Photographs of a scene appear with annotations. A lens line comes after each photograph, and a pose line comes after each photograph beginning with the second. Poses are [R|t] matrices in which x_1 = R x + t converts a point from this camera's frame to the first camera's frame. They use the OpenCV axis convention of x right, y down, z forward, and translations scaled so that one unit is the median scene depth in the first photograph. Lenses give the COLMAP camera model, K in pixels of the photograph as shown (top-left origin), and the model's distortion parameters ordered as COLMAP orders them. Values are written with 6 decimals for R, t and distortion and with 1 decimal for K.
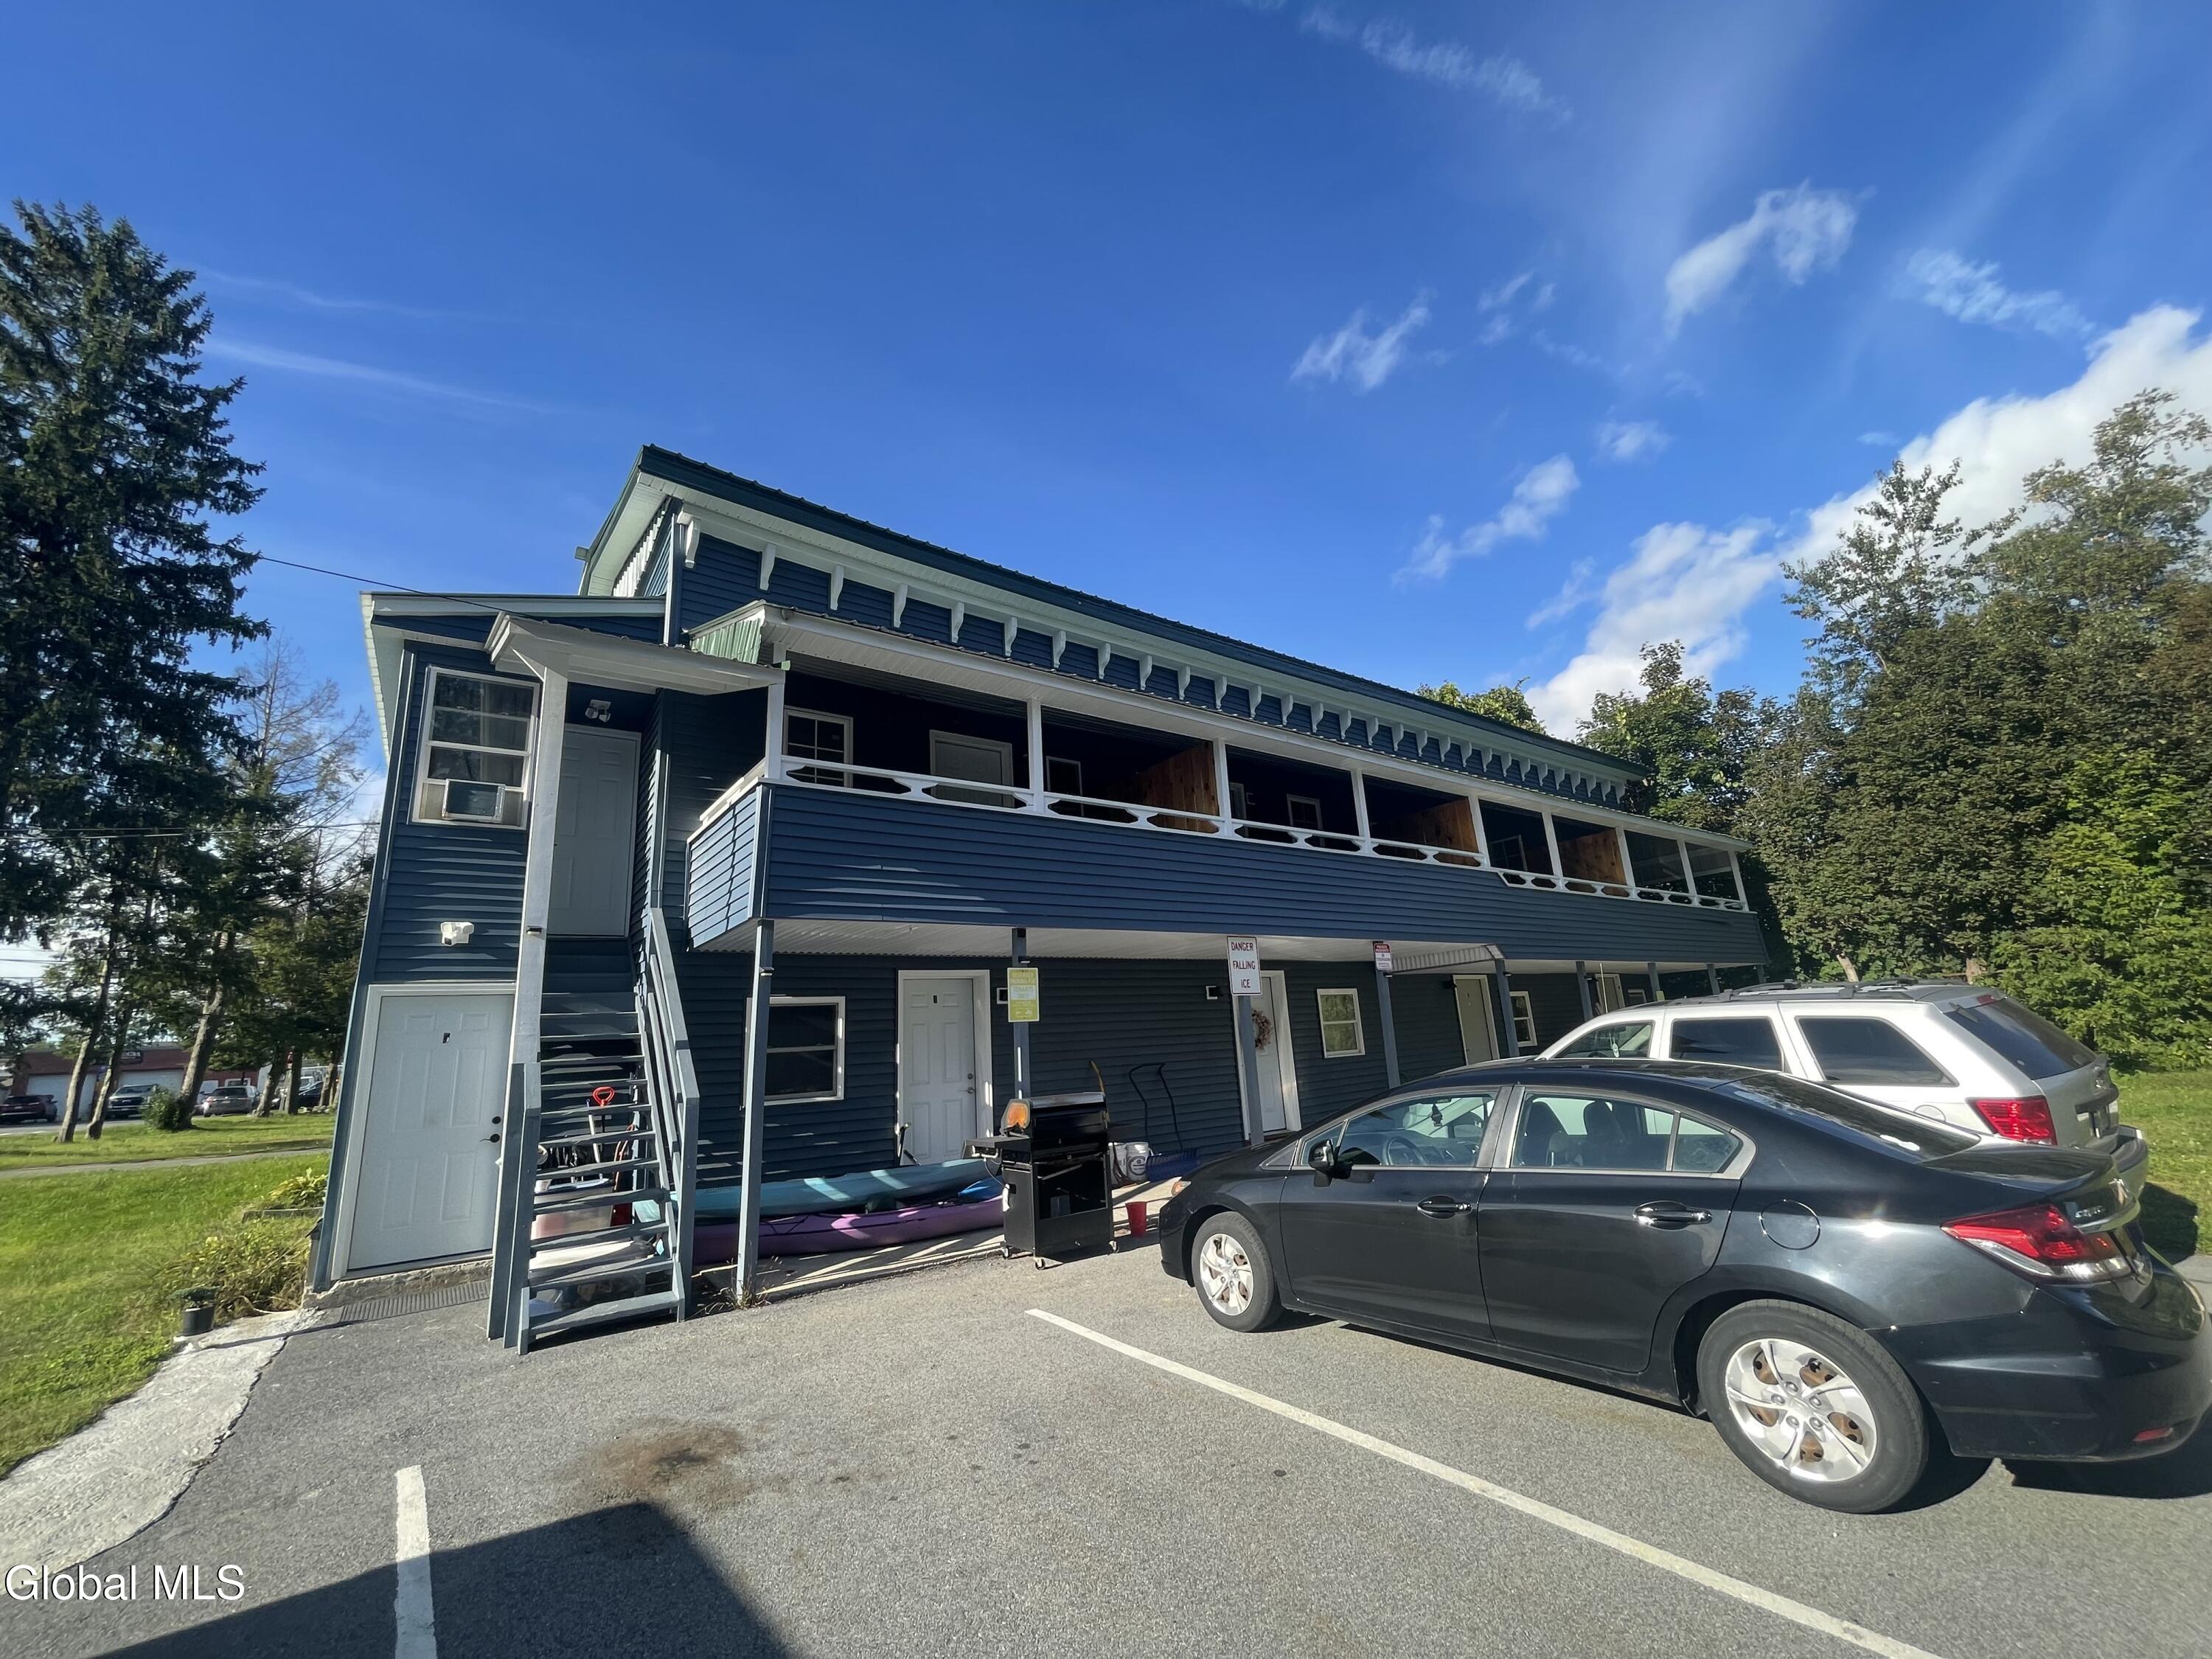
lens RADIAL K [[904.5, 0, 1104.2], [0, 904.5, 838.2], [0, 0, 1]] dist [-0.002033, -0.000054]
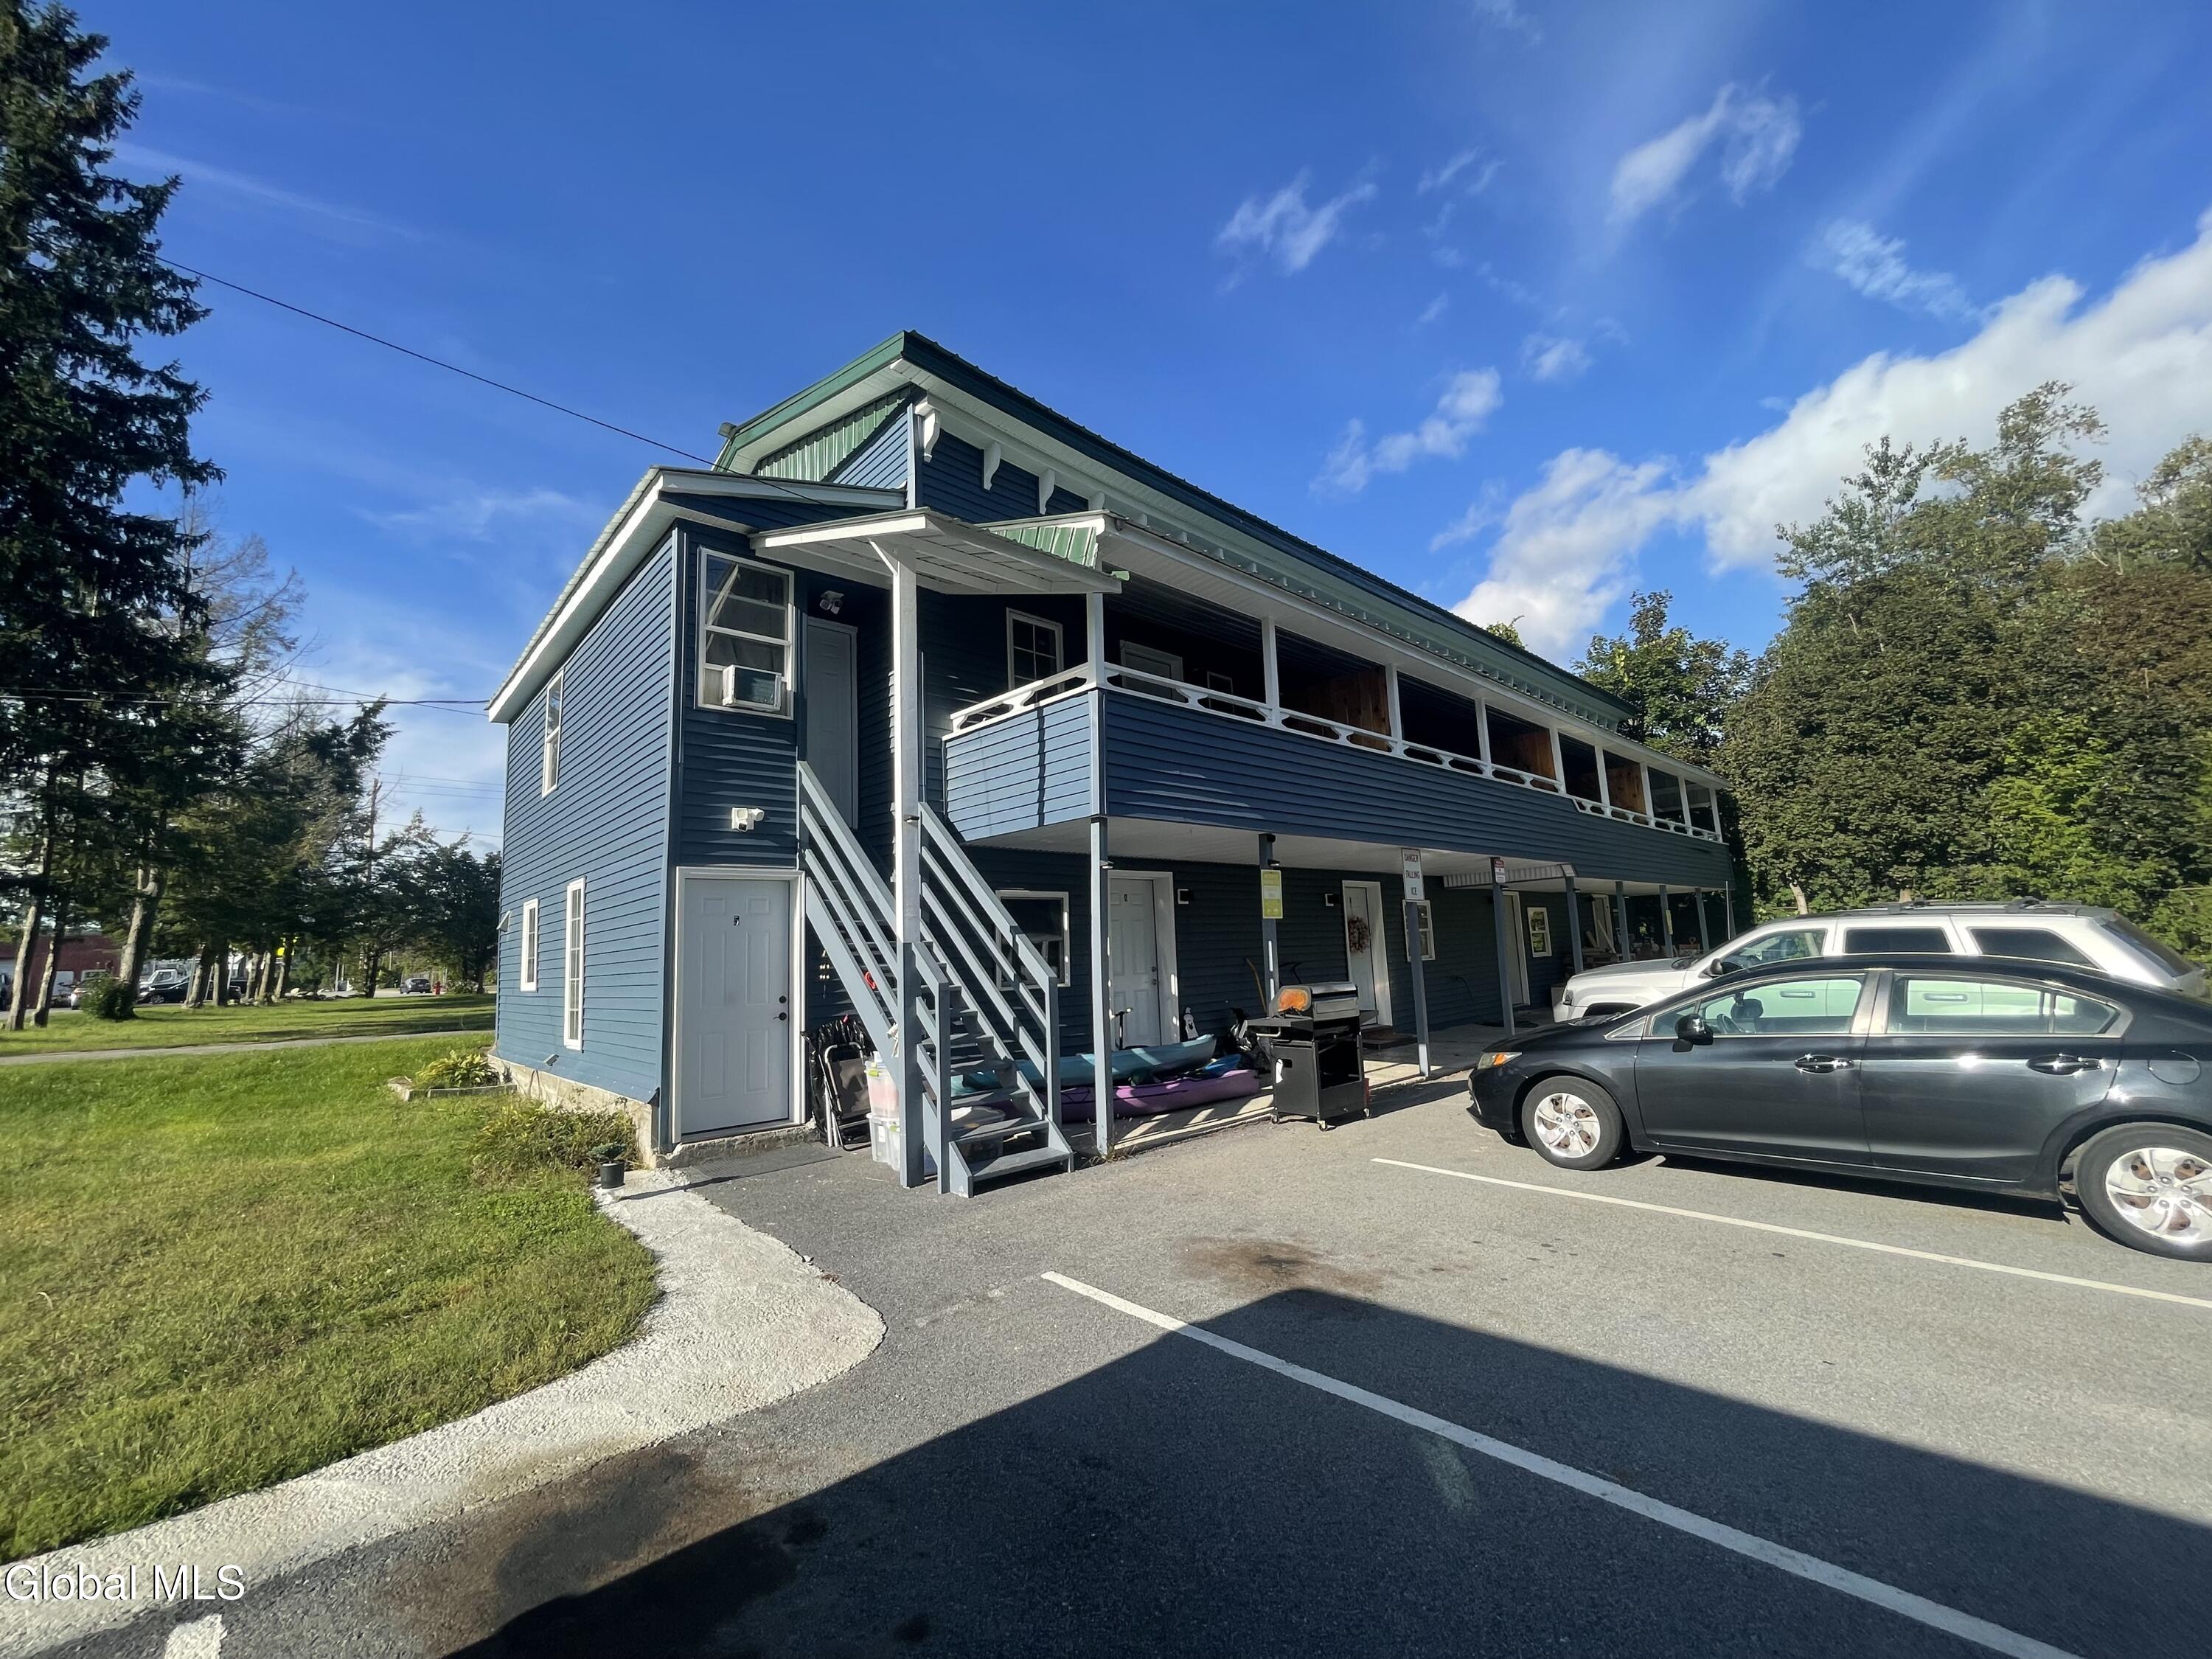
lens RADIAL K [[906.4, 0, 1106.0], [0, 906.4, 829.5], [0, 0, 1]] dist [-0.001301, -0.000596]
pose [[0.992768, 0.035394, 0.114714, -0.307277], [-0.045154, 0.995473, 0.083631, 0.009720], [-0.111235, -0.088206, 0.989872, -0.040966]]
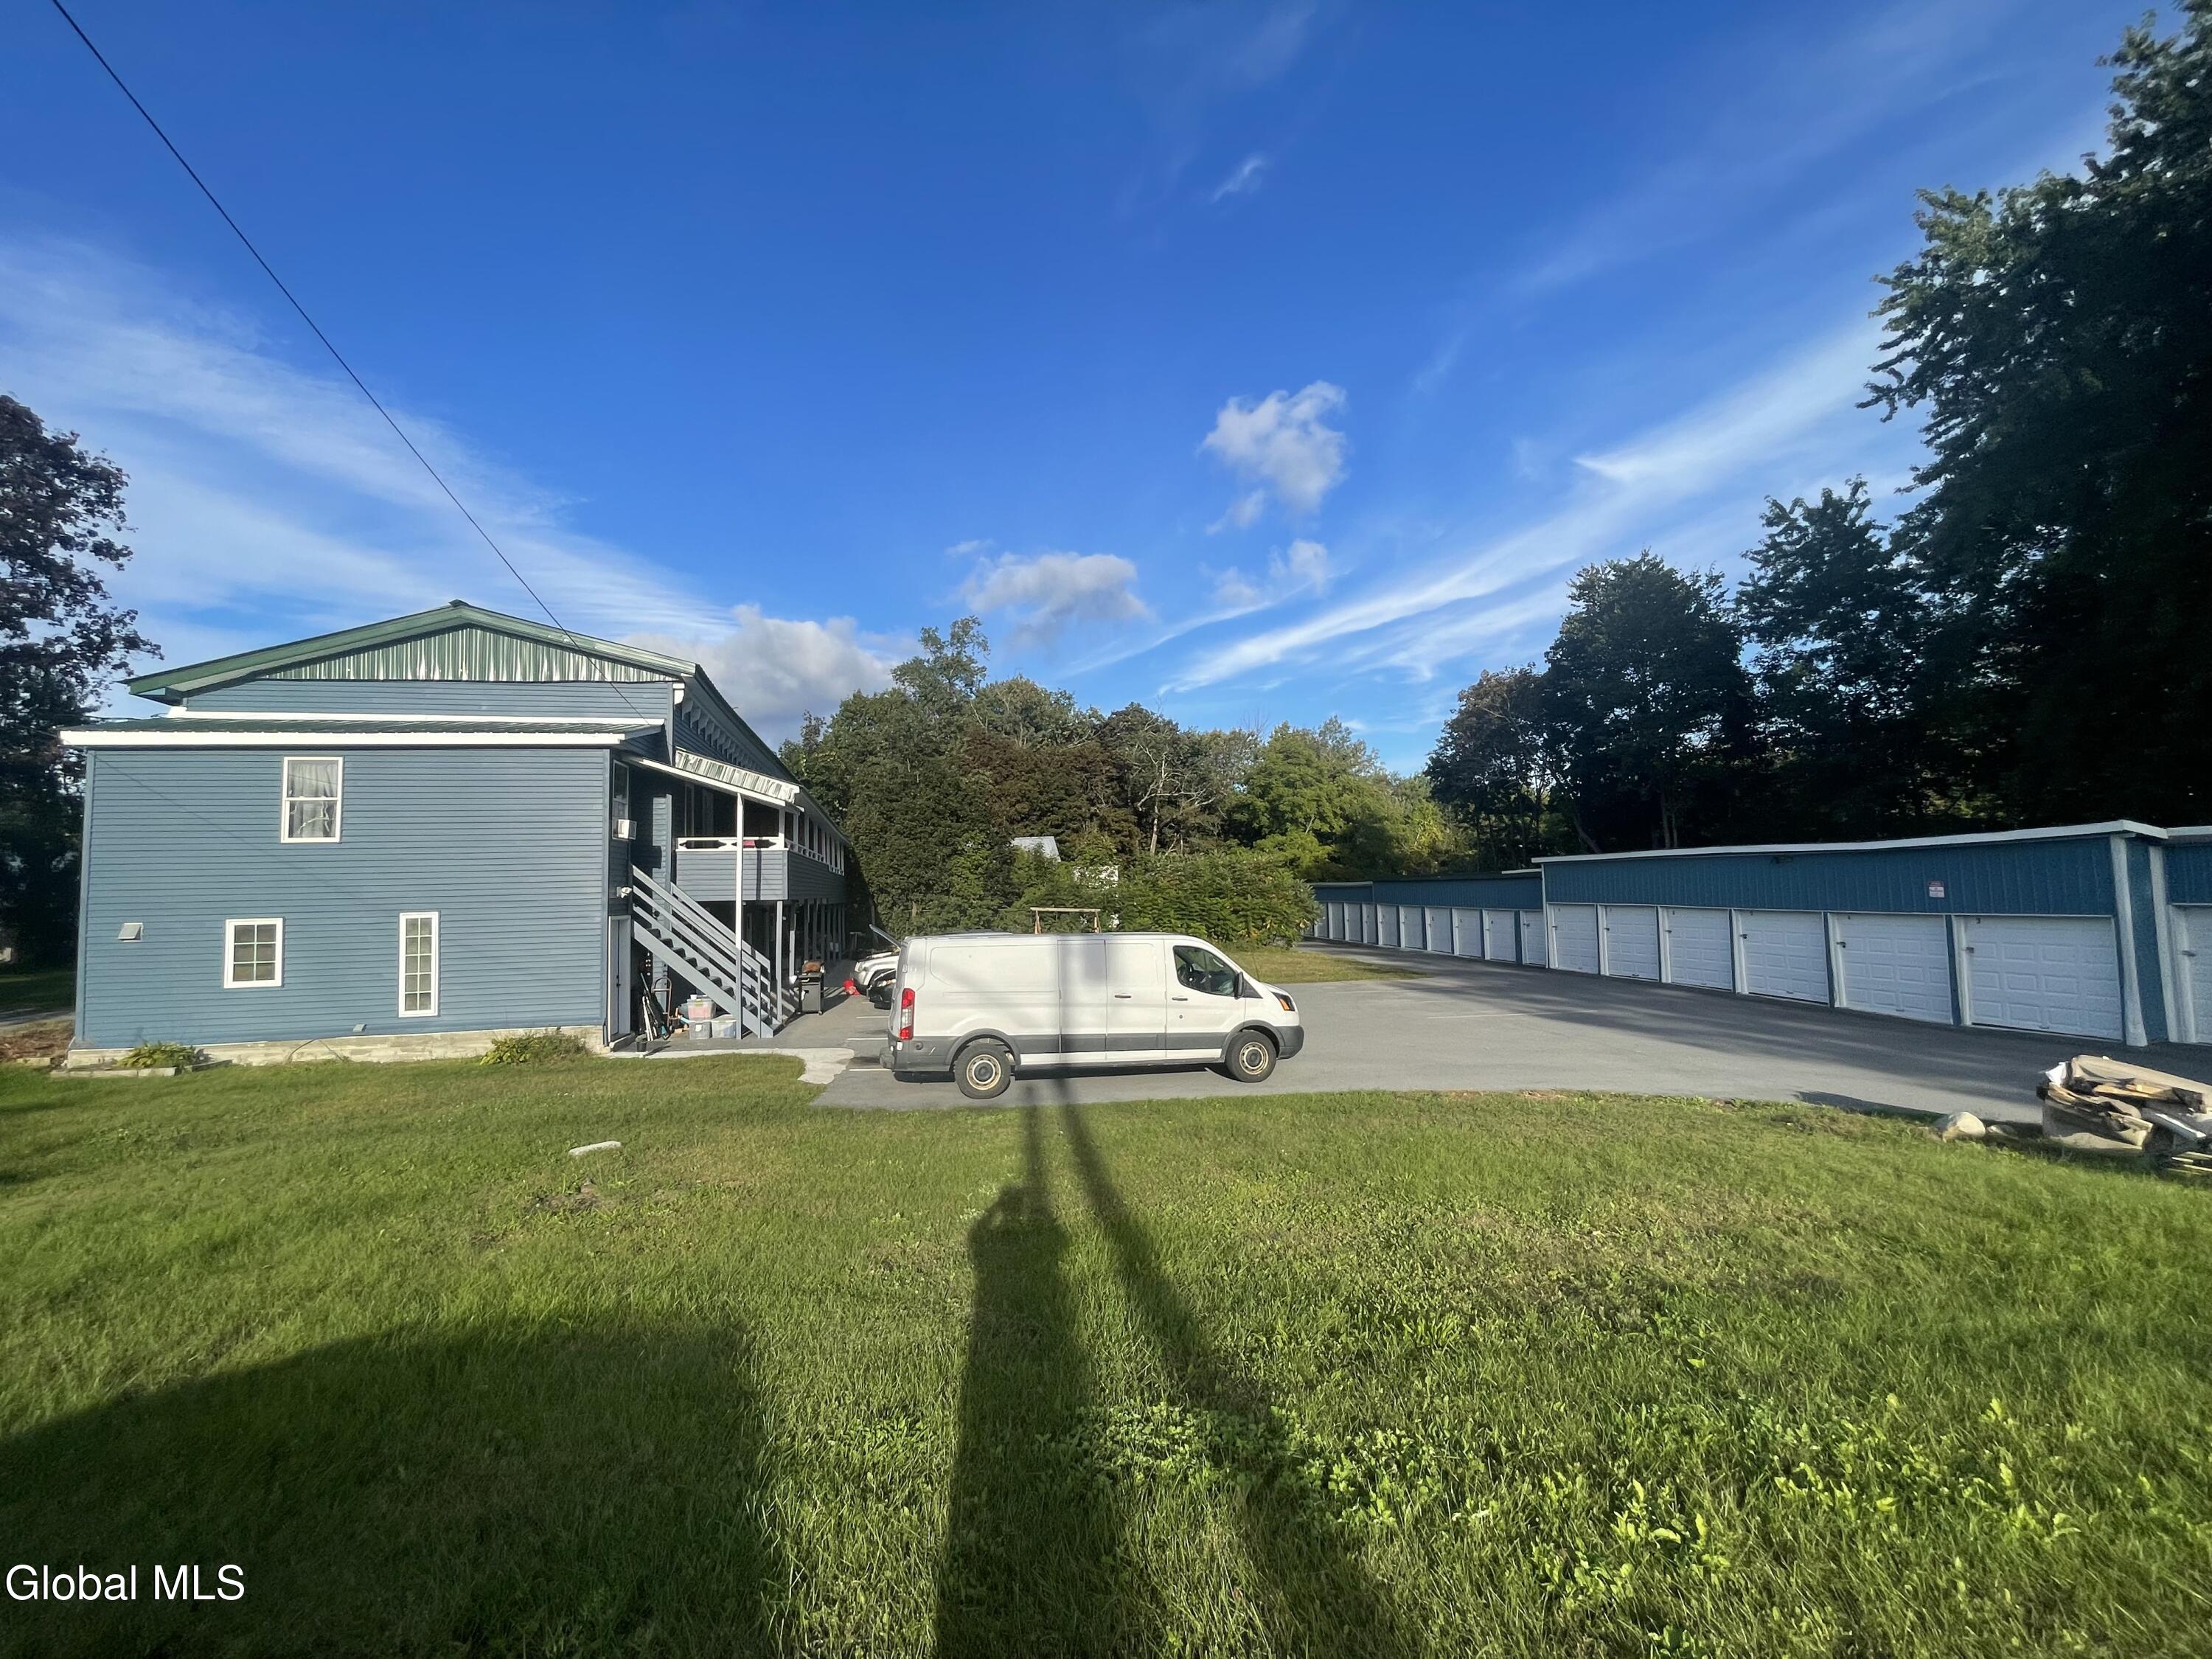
lens RADIAL K [[905.6, 0, 1107.9], [0, 905.6, 832.1], [0, 0, 1]] dist [-0.010522, 0.006133]
pose [[0.409995, 0.110192, 0.905407, -1.574506], [-0.211124, 0.977181, -0.023324, -0.164097], [-0.887316, -0.181591, 0.423904, -0.653140]]
